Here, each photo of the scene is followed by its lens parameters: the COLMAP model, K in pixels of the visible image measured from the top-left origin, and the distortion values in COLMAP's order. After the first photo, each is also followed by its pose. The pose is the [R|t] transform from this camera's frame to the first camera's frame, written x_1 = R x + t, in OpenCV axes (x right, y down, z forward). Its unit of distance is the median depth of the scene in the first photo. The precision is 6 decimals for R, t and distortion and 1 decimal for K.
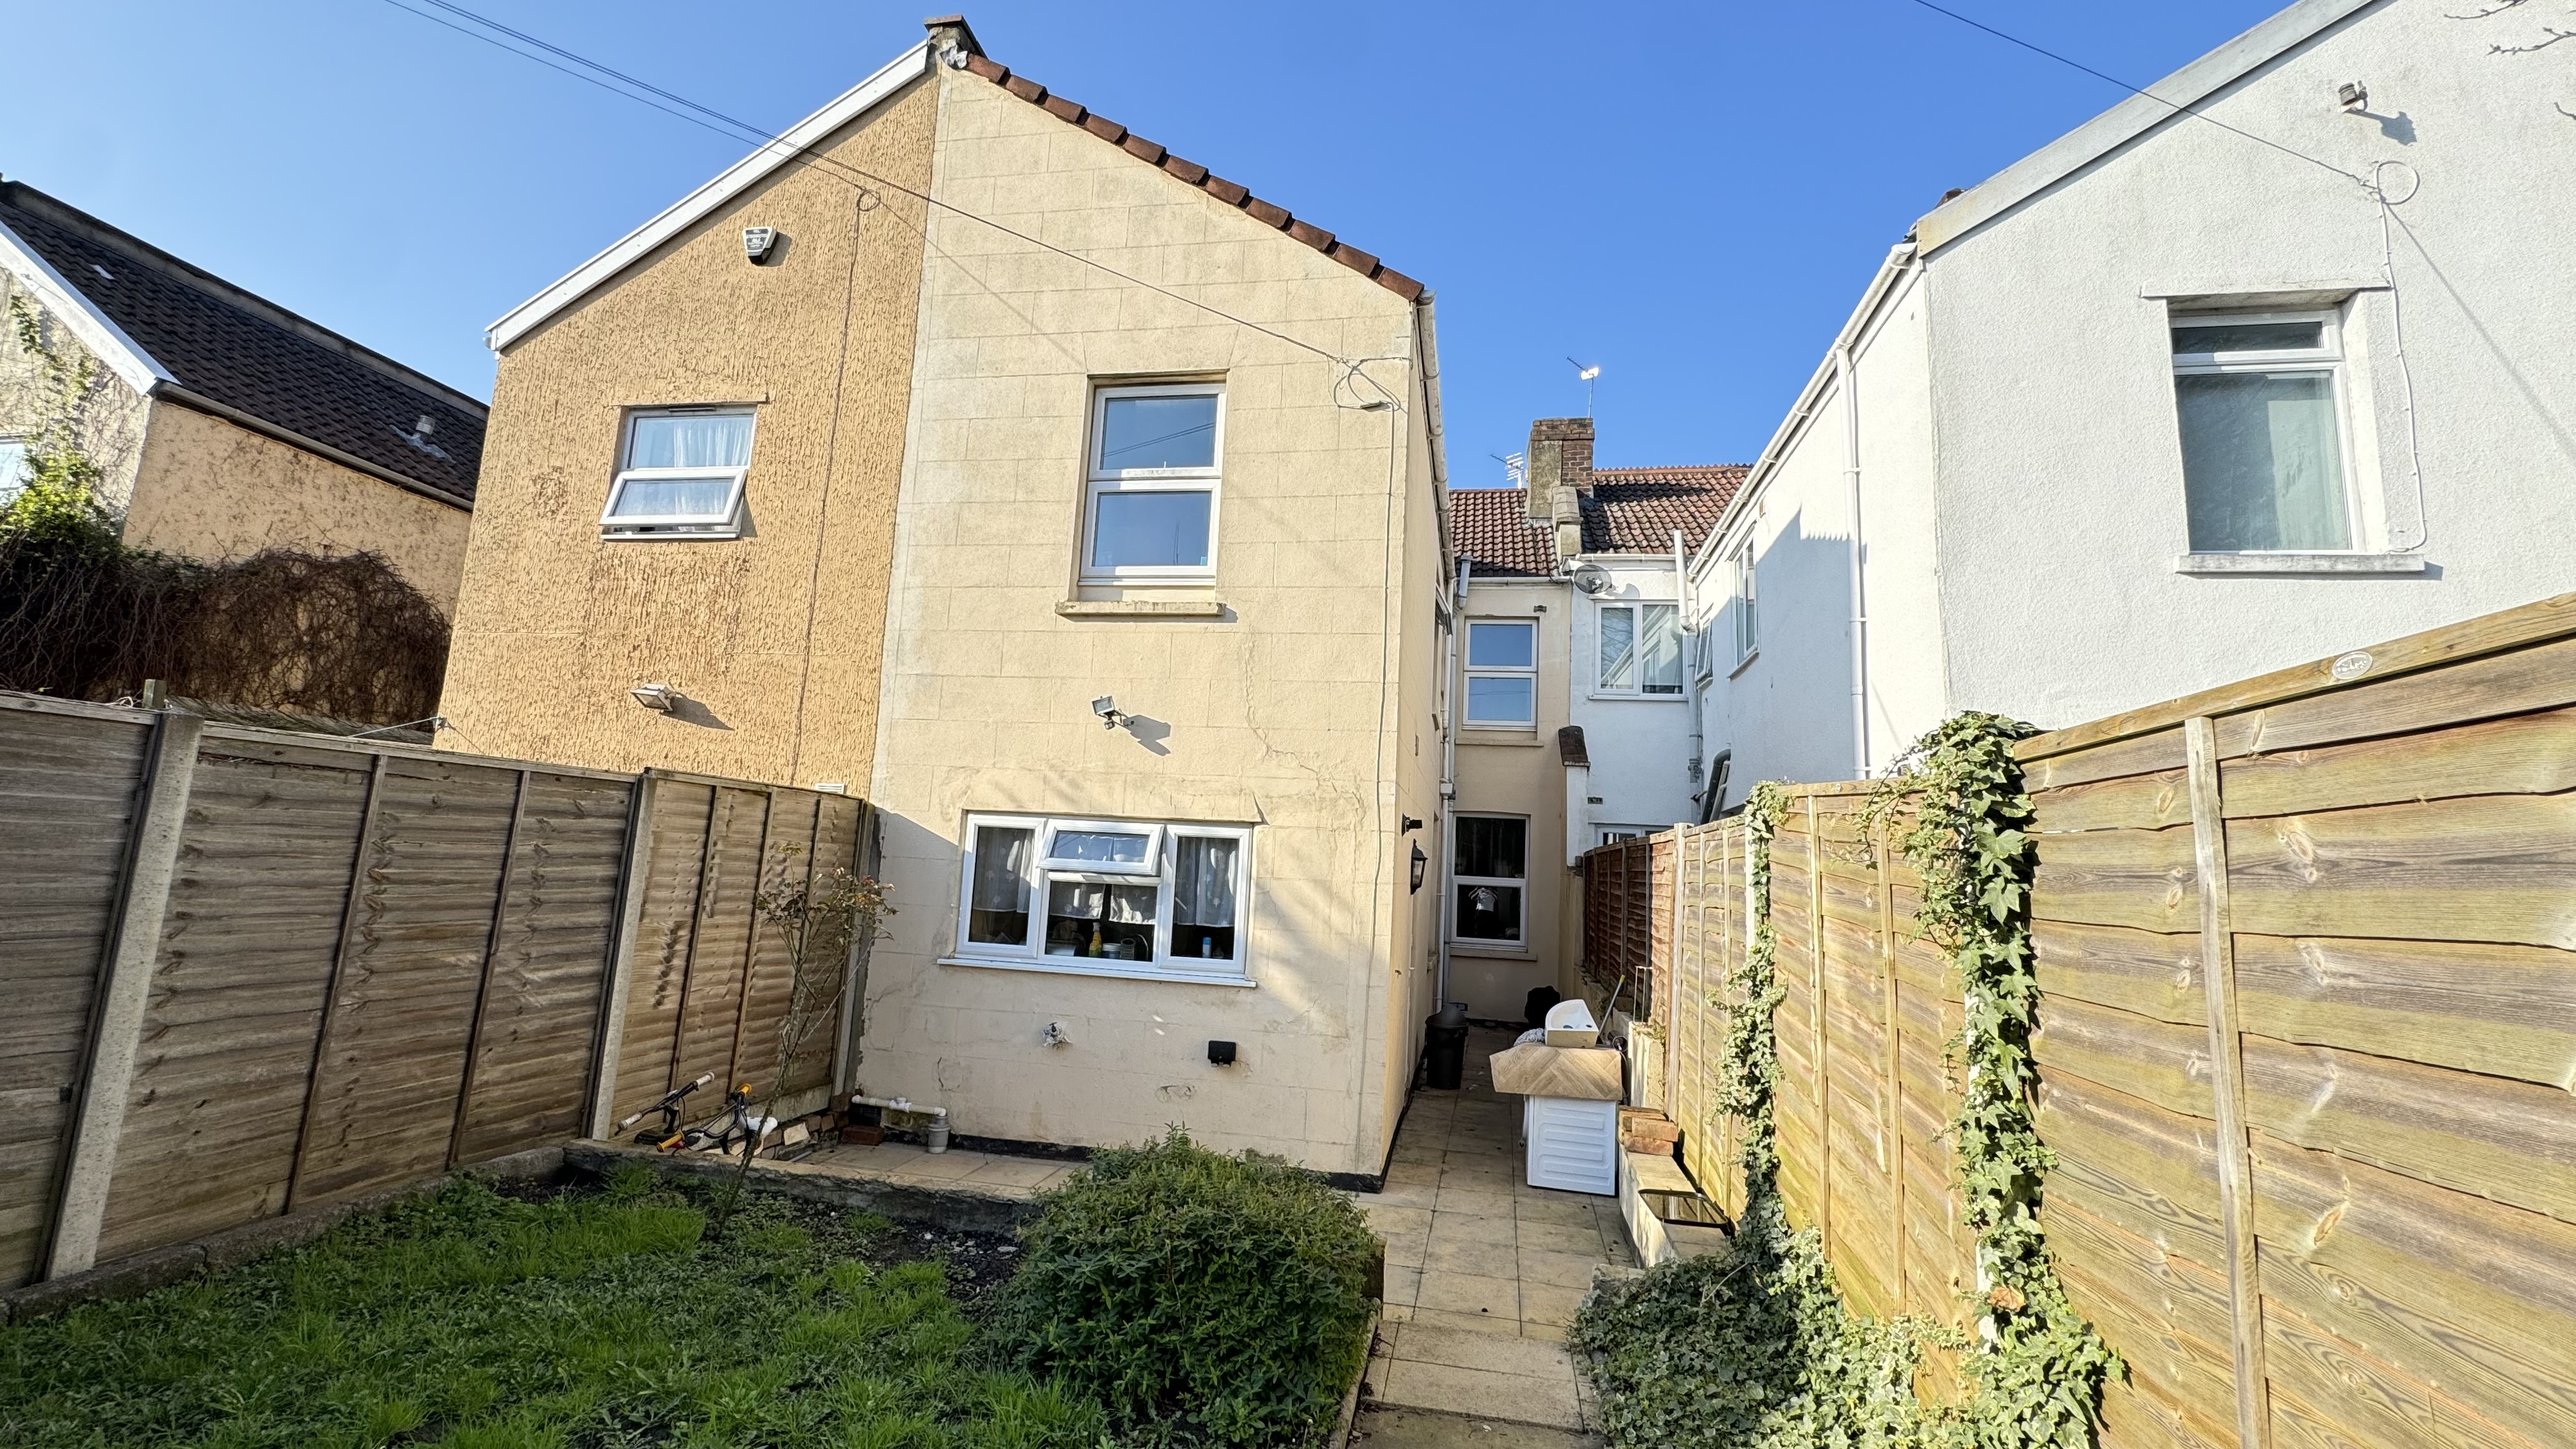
lens RADIAL K [[1026.5, 0, 1289.6], [0, 1026.5, 719.3], [0, 0, 1]] dist [-0.000708, 0.000240]
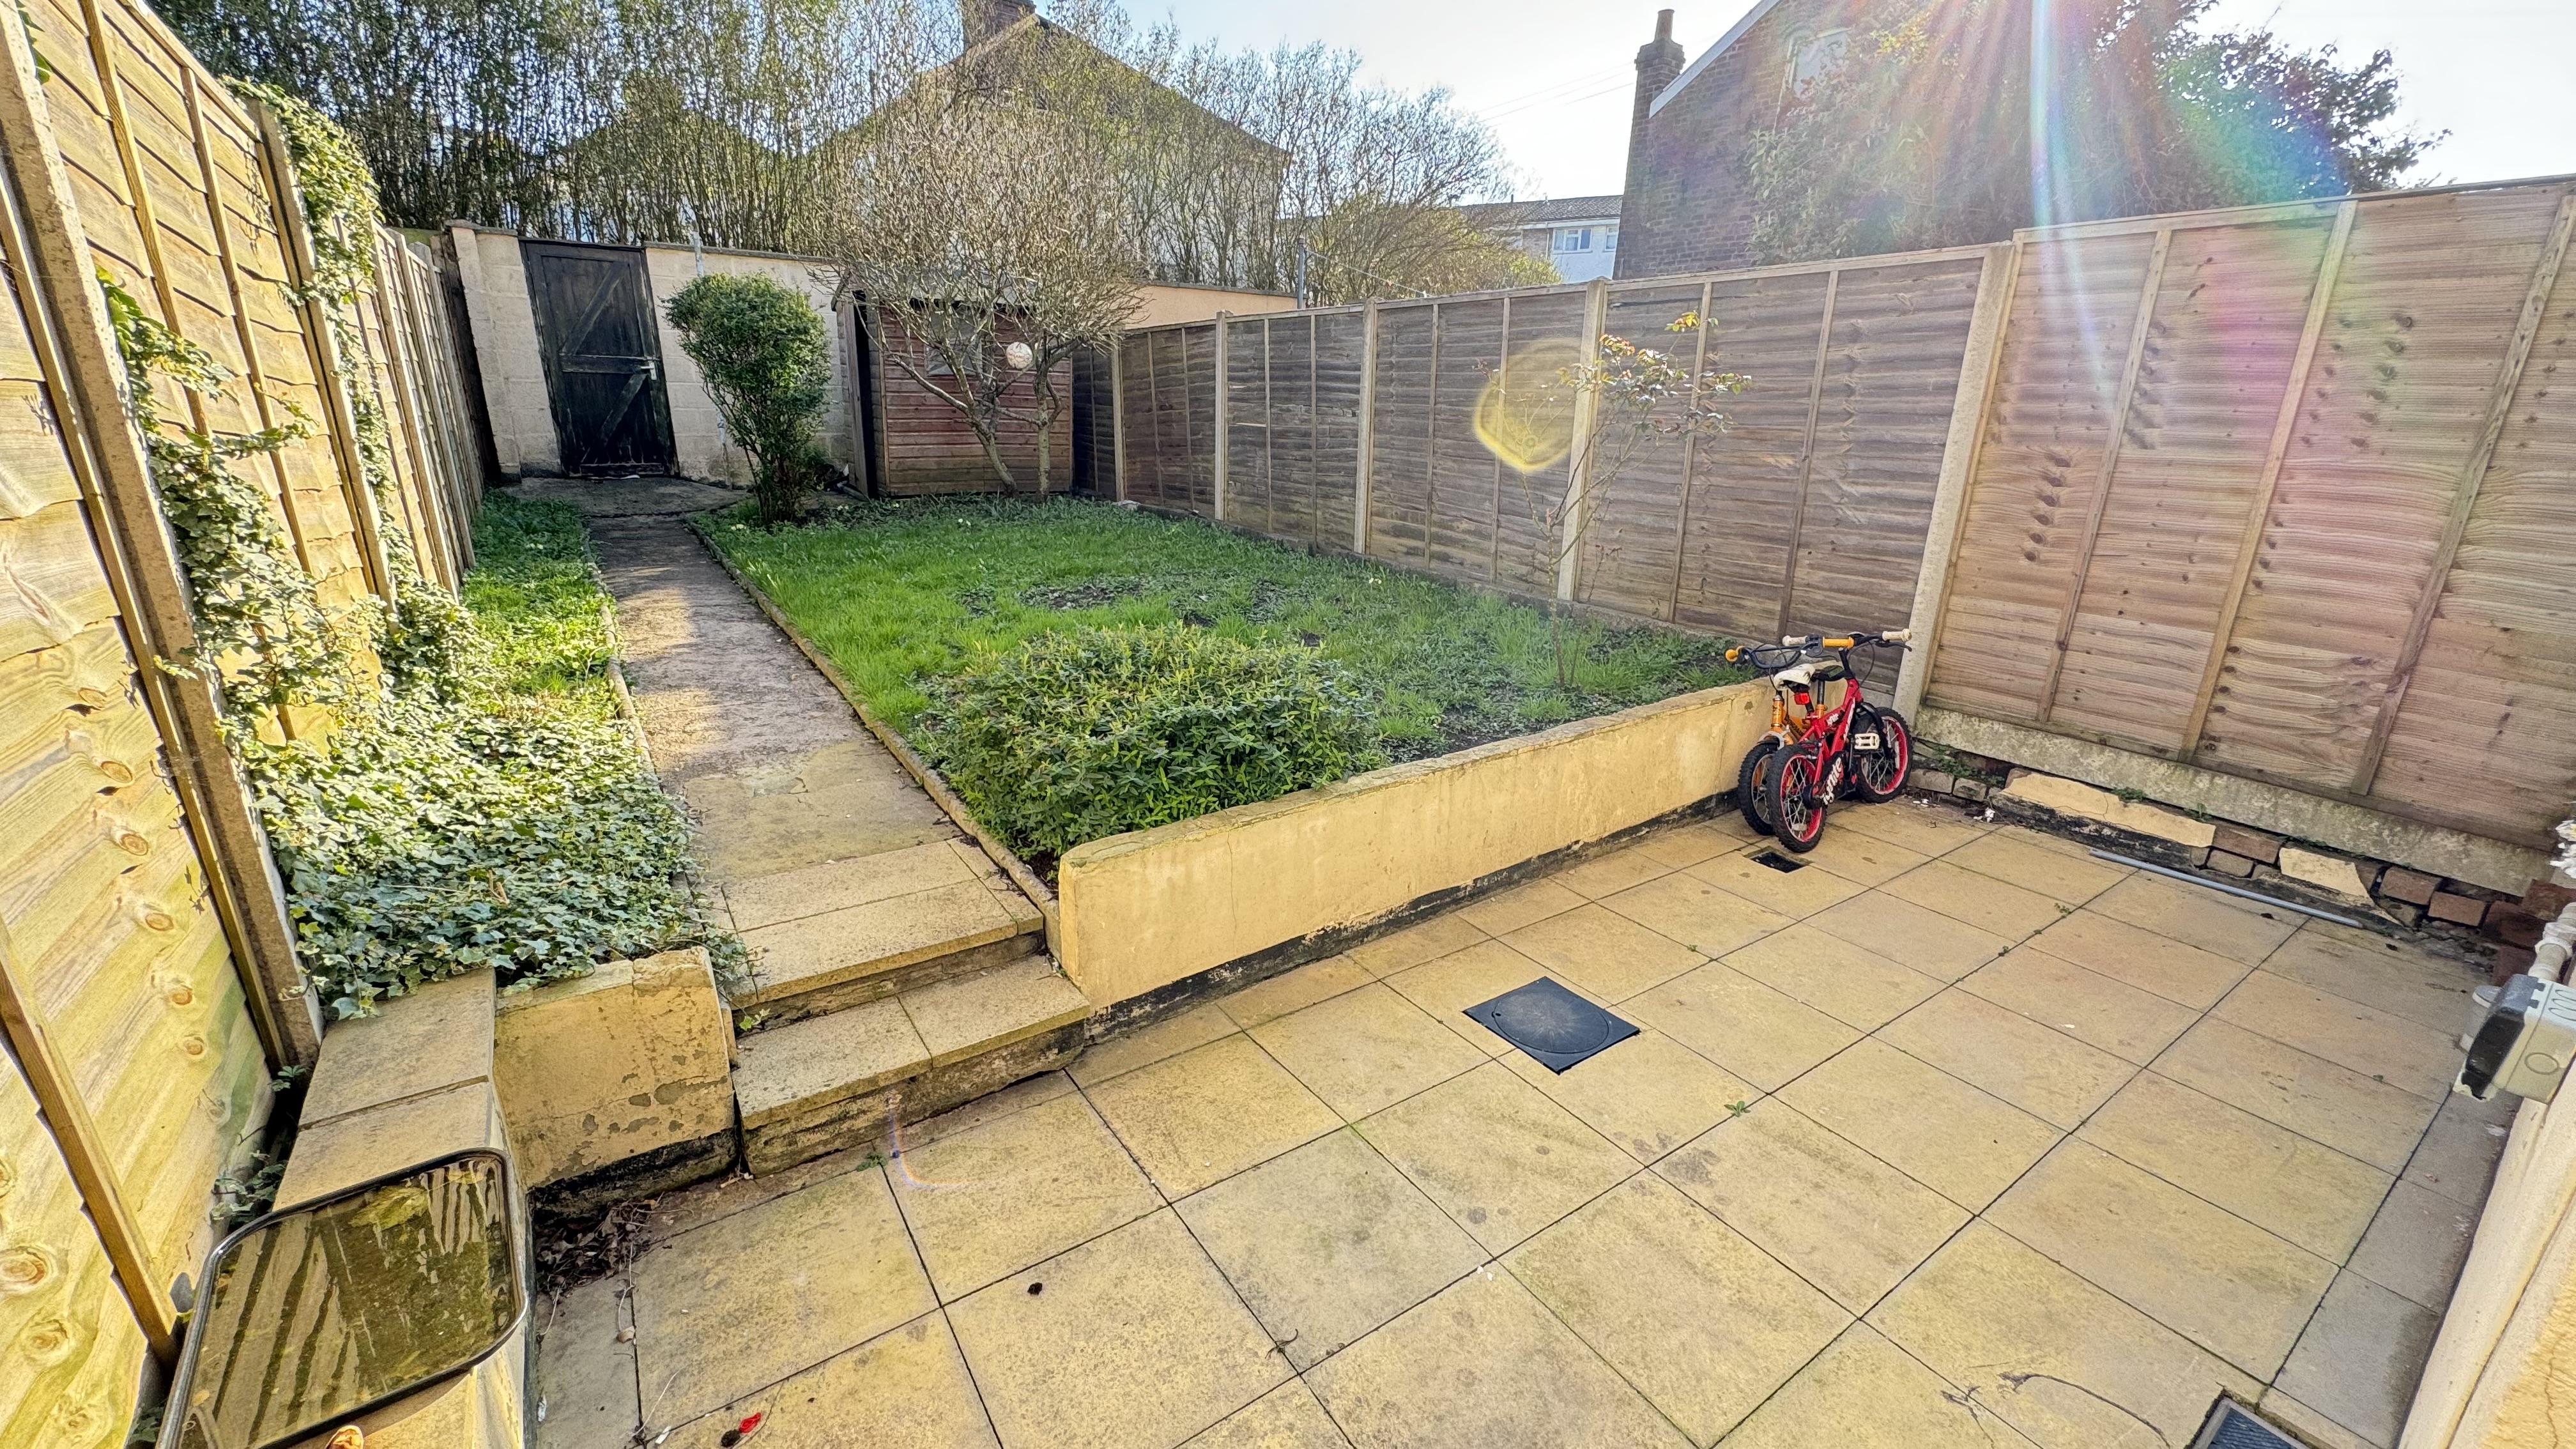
lens RADIAL K [[1026.5, 0, 1282.1], [0, 1026.5, 732.4], [0, 0, 1]] dist [-0.000708, 0.000240]
pose [[-0.706344, 0.163295, -0.688776, 0.372542], [0.055666, 0.982829, 0.175923, 0.280997], [0.705676, 0.085920, -0.703306, 1.352560]]
